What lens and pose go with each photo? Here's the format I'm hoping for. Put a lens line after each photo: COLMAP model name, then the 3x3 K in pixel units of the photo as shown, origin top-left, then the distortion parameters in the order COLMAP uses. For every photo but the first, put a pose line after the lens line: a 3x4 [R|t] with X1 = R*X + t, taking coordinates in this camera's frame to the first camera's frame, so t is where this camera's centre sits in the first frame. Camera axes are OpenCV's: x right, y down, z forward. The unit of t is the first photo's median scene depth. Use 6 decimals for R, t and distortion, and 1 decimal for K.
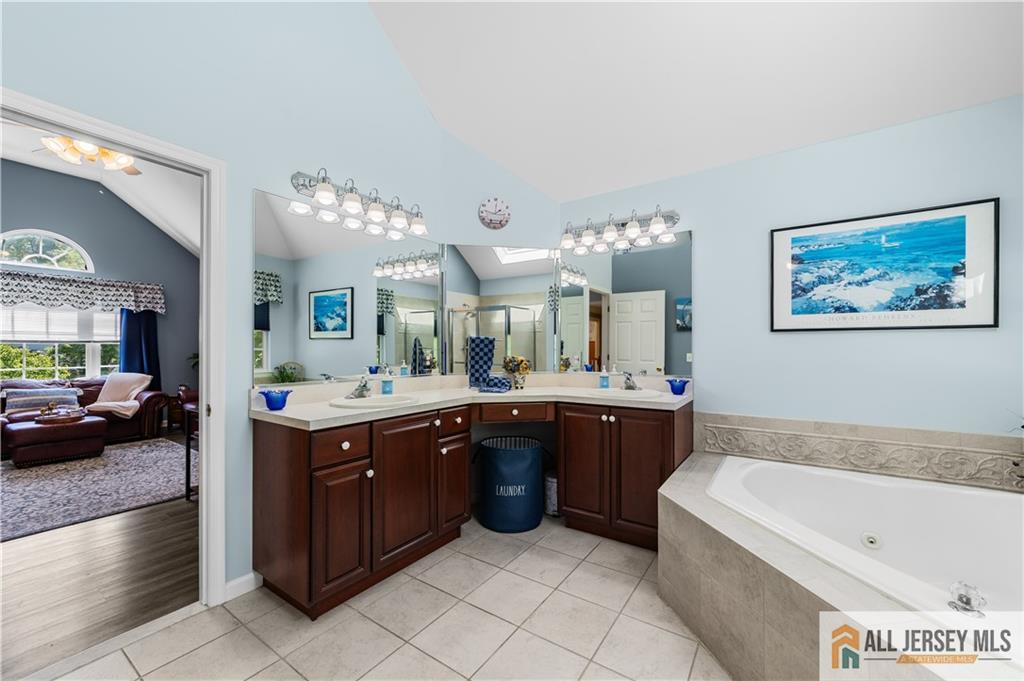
lens RADIAL K [[401.3, 0, 513.4], [0, 401.3, 345.5], [0, 0, 1]] dist [-0.002661, 0.000515]
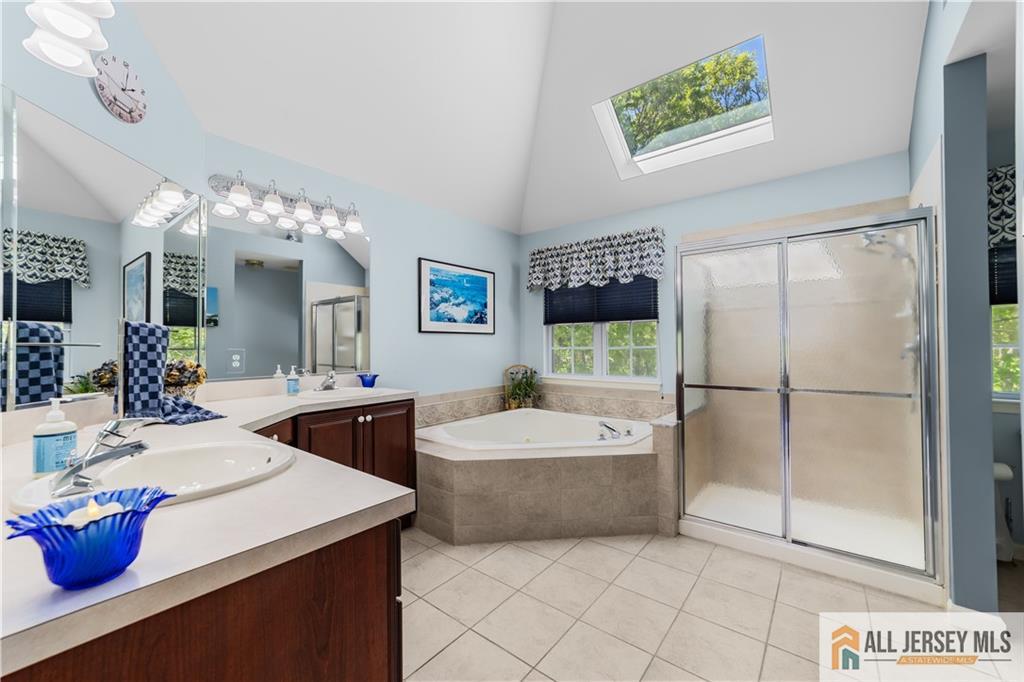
lens RADIAL K [[401.3, 0, 512.8], [0, 401.3, 340.7], [0, 0, 1]] dist [-0.002661, 0.000515]
pose [[0.083464, 0.010786, 0.996452, -0.717065], [-0.001125, 0.999942, -0.010730, 0.007605], [-0.996510, -0.000225, 0.083471, 0.607696]]
